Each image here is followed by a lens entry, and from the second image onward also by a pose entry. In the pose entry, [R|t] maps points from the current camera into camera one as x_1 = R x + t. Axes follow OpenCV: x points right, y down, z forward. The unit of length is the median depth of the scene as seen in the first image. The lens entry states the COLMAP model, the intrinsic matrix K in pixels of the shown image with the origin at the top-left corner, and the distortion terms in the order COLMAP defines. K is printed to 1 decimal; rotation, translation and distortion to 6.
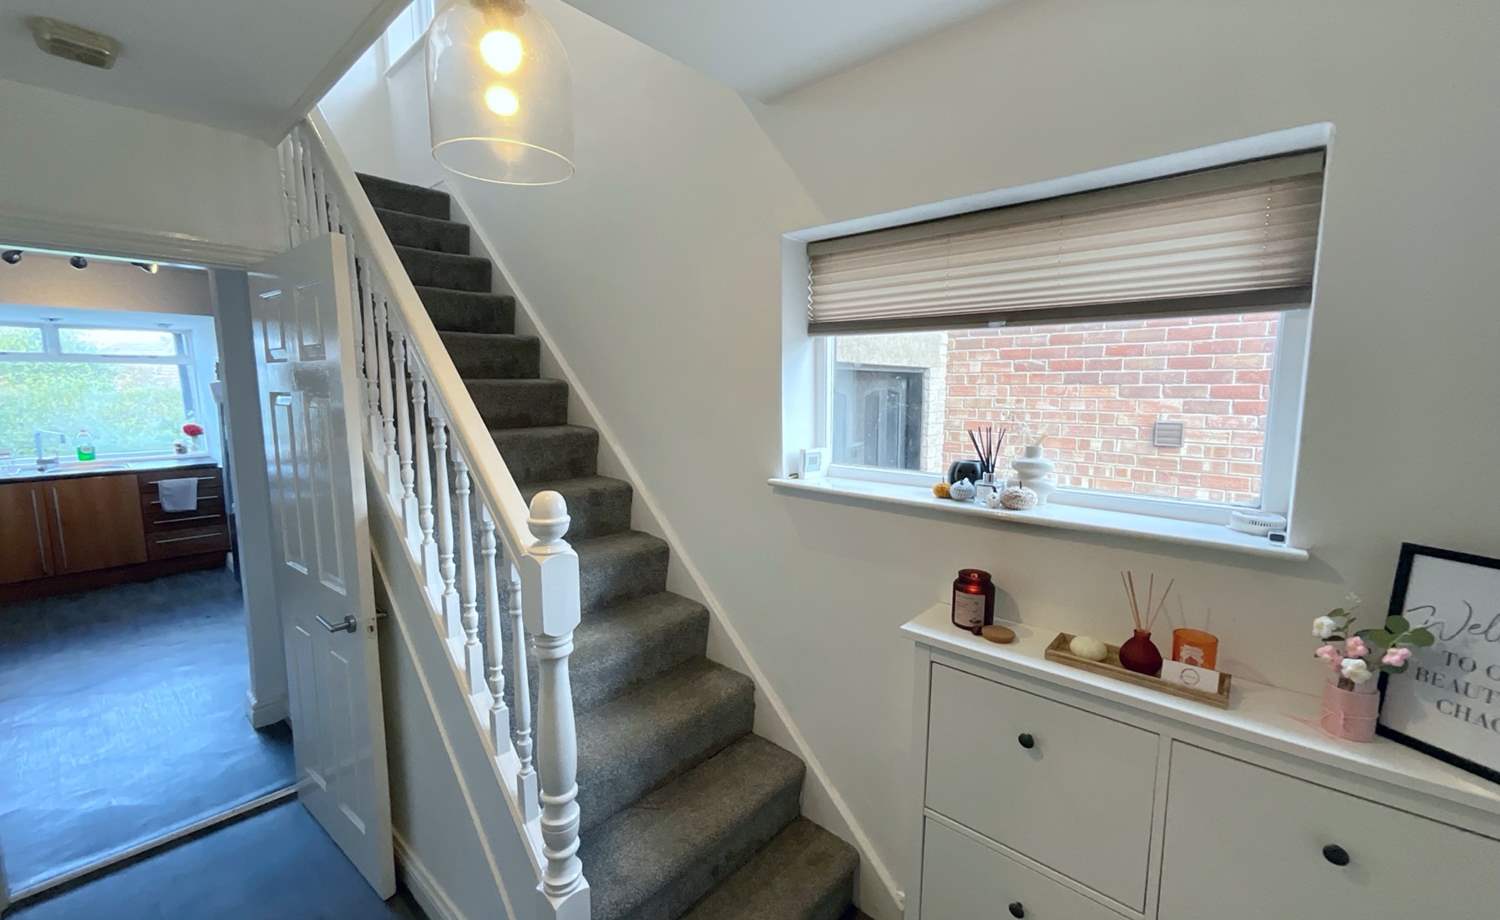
lens RADIAL K [[610.2, 0, 747.0], [0, 610.2, 455.7], [0, 0, 1]] dist [-0.002796, 0.002224]
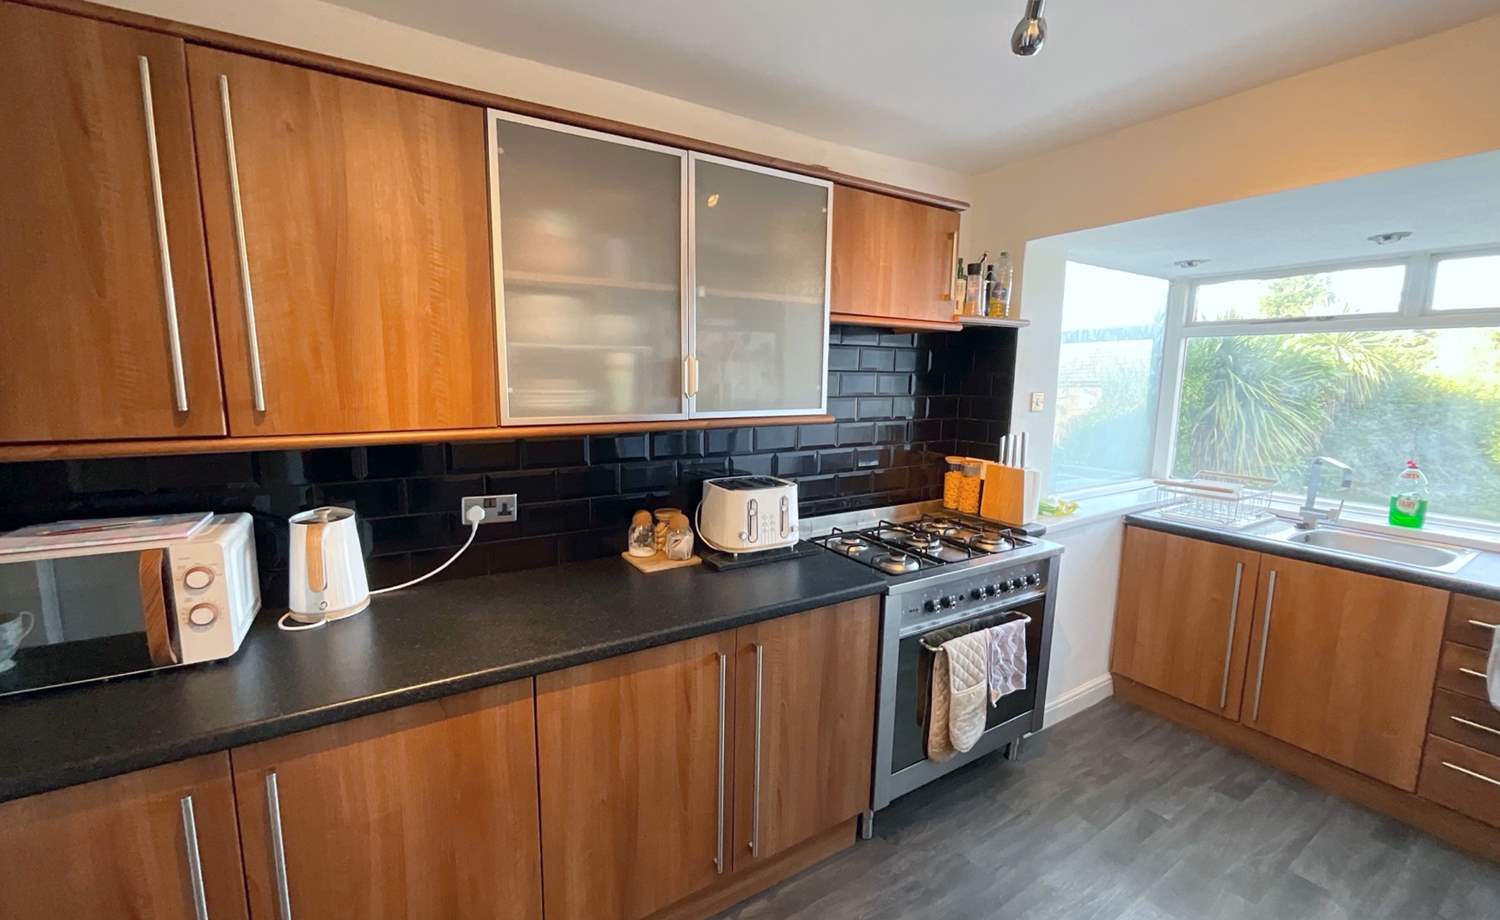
lens RADIAL K [[610.2, 0, 752.7], [0, 610.2, 458.5], [0, 0, 1]] dist [-0.002796, 0.002224]
pose [[-0.275022, 0.135217, -0.951882, -0.470590], [-0.116704, 0.978045, 0.172653, -0.070153], [0.954329, 0.158572, -0.253204, 0.614055]]
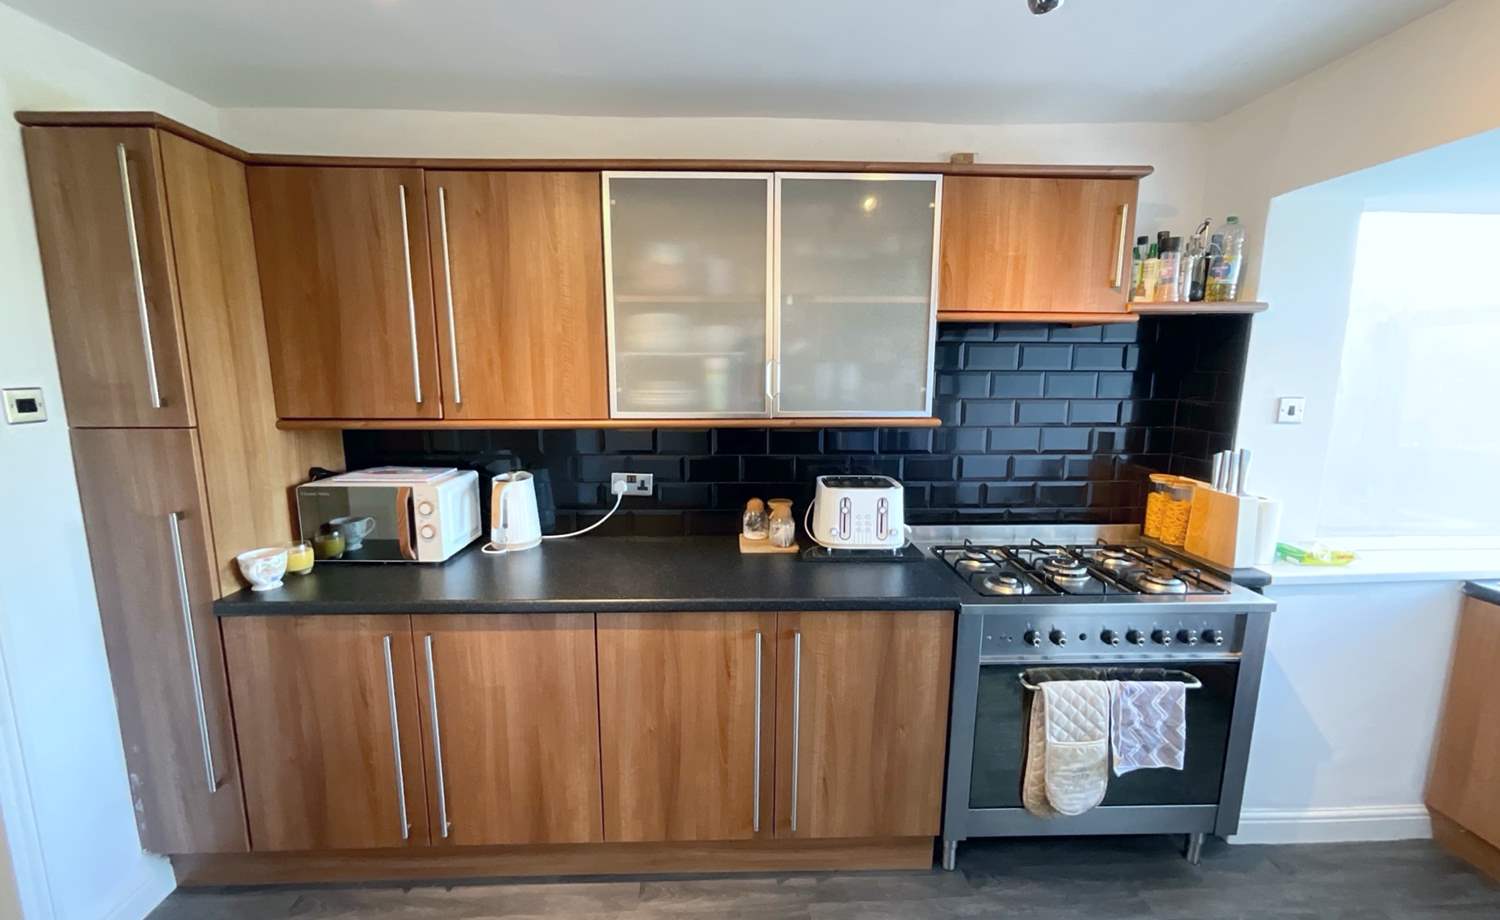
lens RADIAL K [[610.2, 0, 746.7], [0, 610.2, 457.7], [0, 0, 1]] dist [-0.002796, 0.002224]
pose [[-0.717111, 0.106890, -0.688714, -0.518397], [-0.076879, 0.970008, 0.230596, -0.089941], [0.692706, 0.218310, -0.687386, 0.743231]]
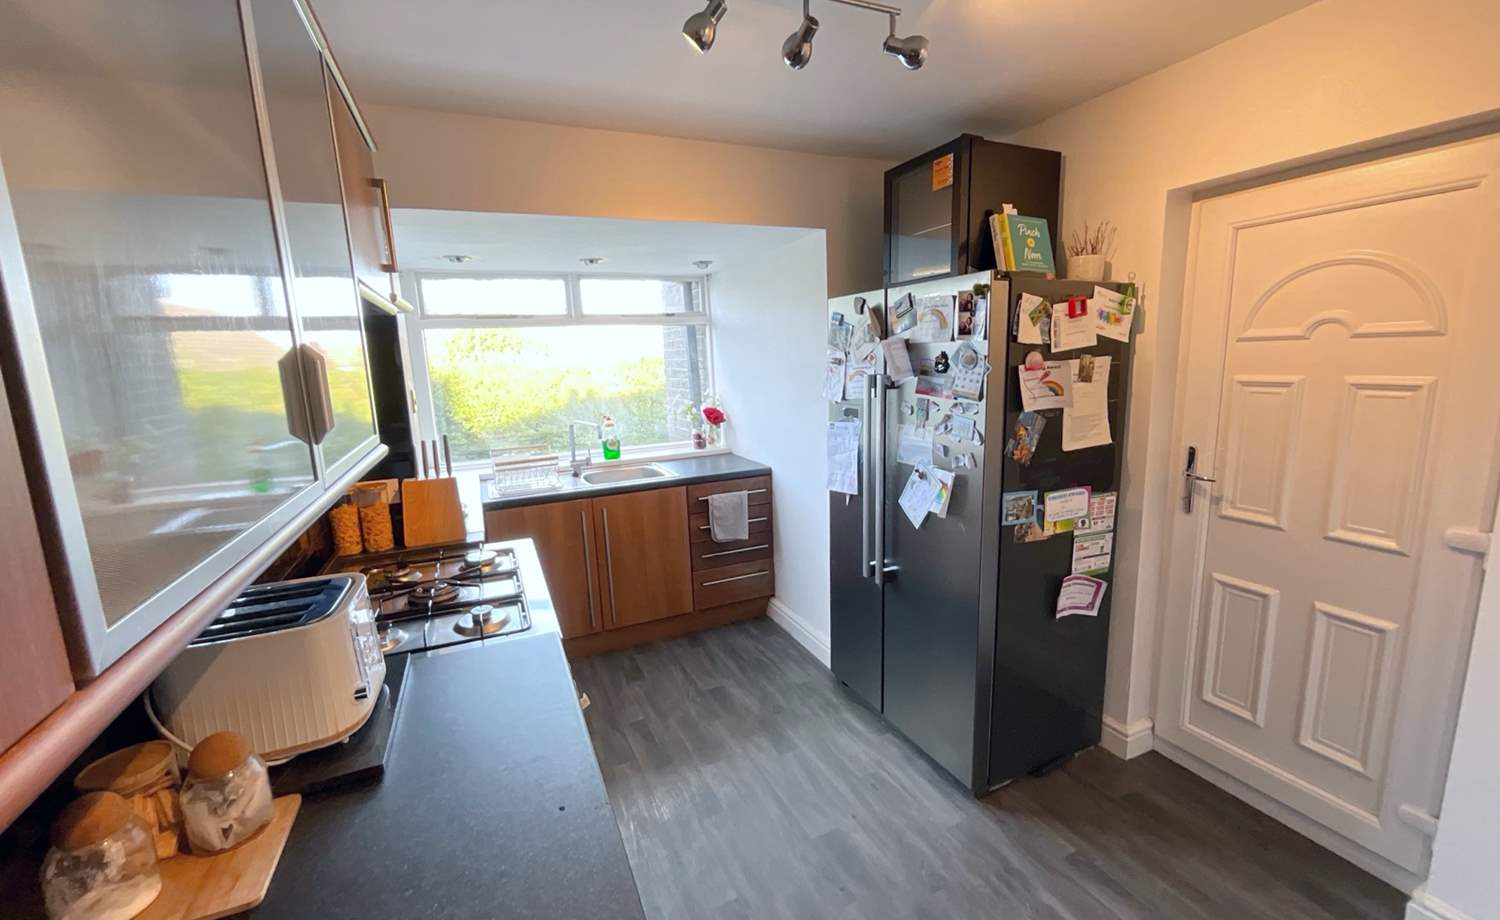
lens RADIAL K [[610.2, 0, 746.6], [0, 610.2, 458.1], [0, 0, 1]] dist [-0.002796, 0.002224]
pose [[0.915046, 0.037915, -0.401563, -0.637056], [-0.010165, 0.997424, 0.071013, -0.047526], [0.403221, -0.060898, 0.913074, 0.389882]]
